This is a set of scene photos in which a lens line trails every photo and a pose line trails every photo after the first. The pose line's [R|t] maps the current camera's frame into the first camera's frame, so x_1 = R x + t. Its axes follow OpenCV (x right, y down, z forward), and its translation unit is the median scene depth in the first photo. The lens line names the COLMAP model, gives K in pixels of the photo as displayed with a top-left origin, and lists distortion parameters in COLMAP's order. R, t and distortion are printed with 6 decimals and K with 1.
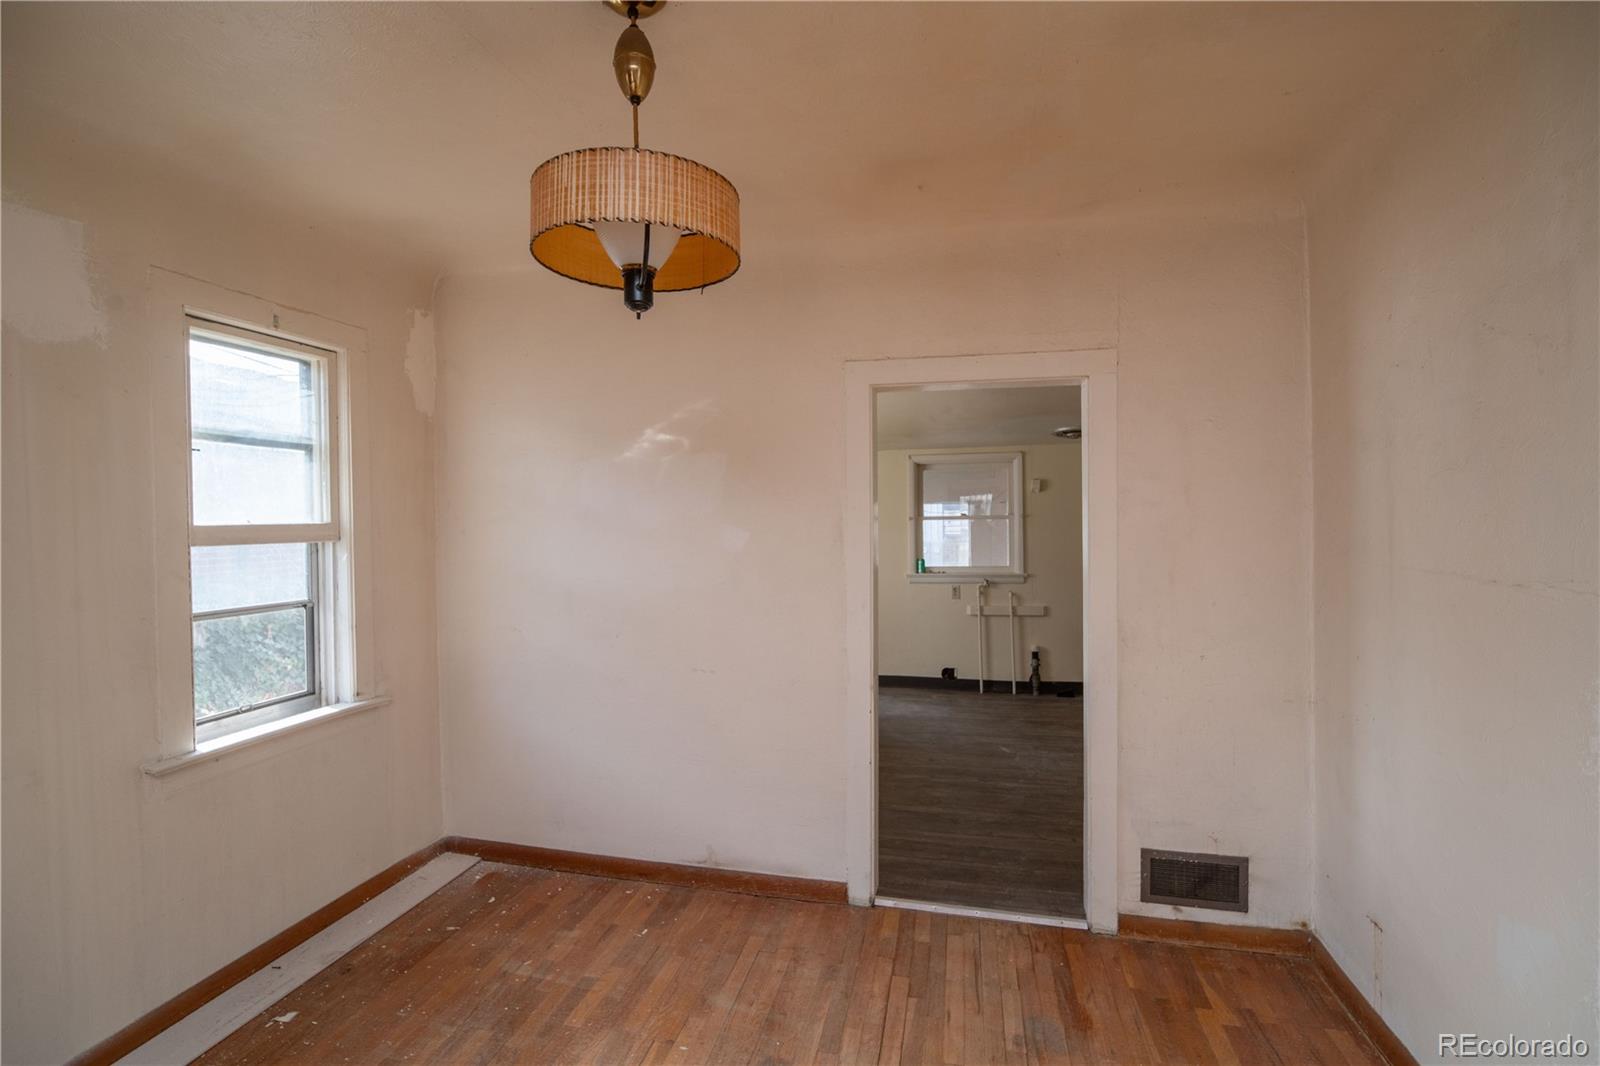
lens RADIAL K [[745.4, 0, 795.1], [0, 745.4, 531.5], [0, 0, 1]] dist [-0.003180, -0.007245]
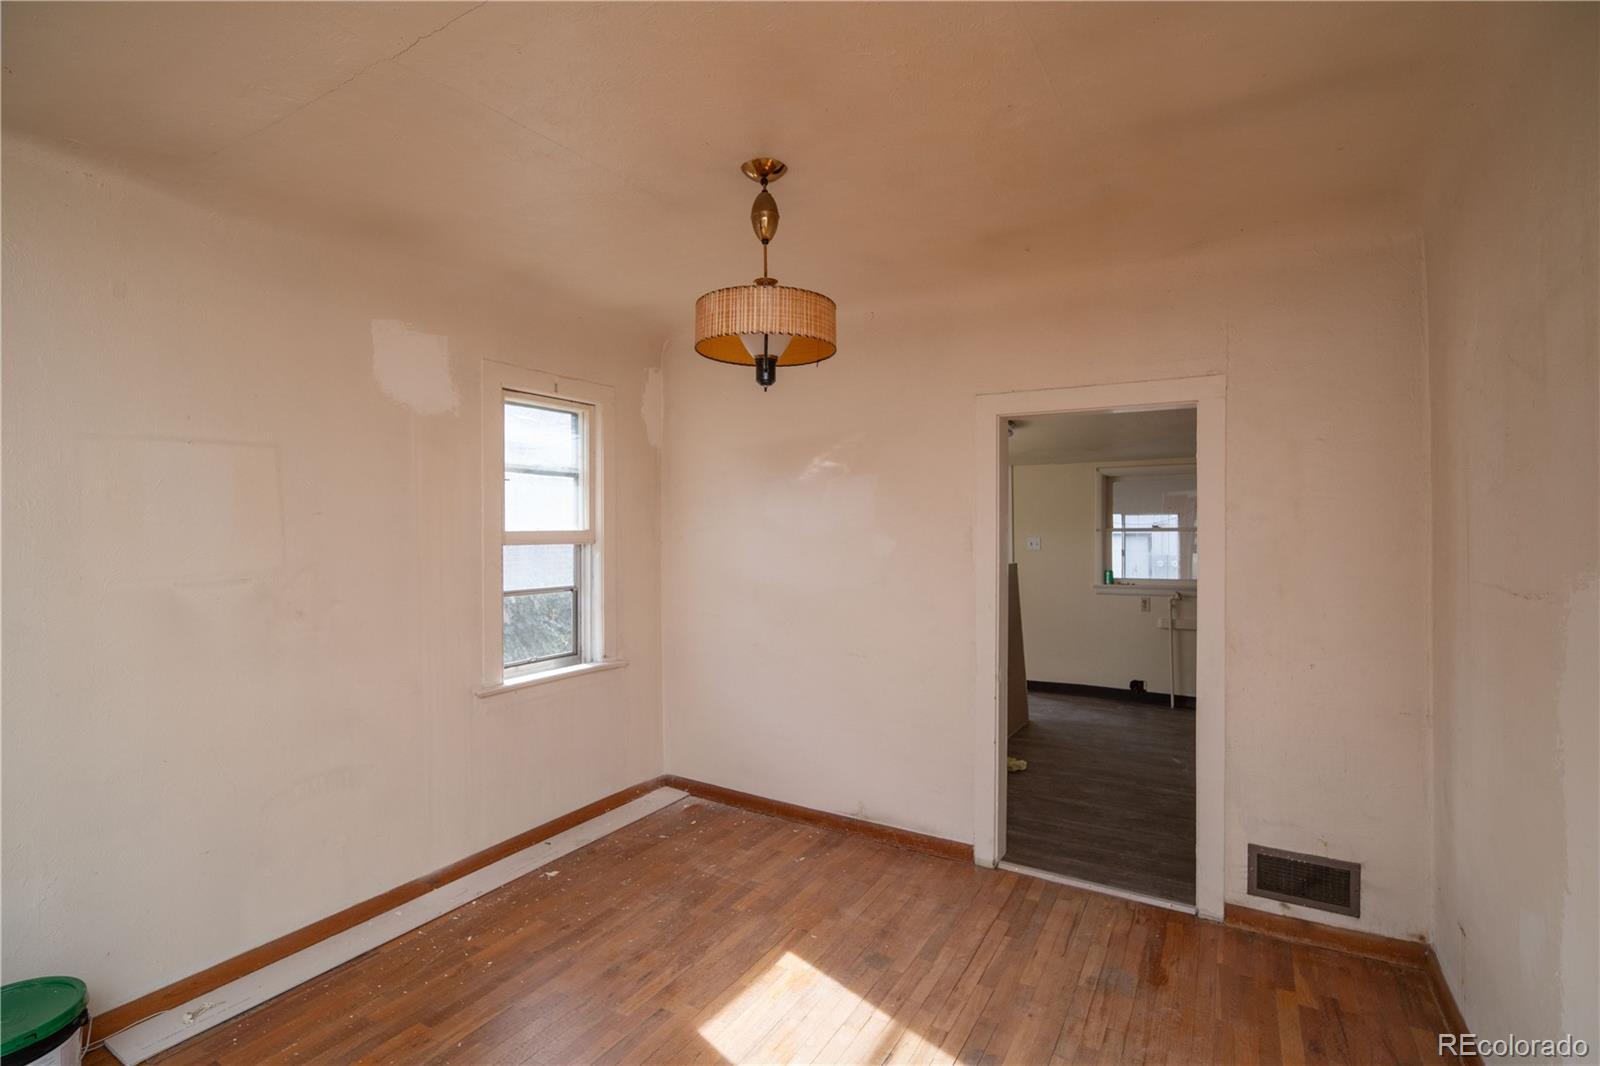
lens RADIAL K [[745.4, 0, 795.1], [0, 745.4, 531.5], [0, 0, 1]] dist [-0.003180, -0.007245]
pose [[0.952594, 0.009055, -0.304109, 0.169503], [-0.012810, 0.999864, -0.010355, 0.000815], [0.303974, 0.013760, 0.952581, -0.211919]]
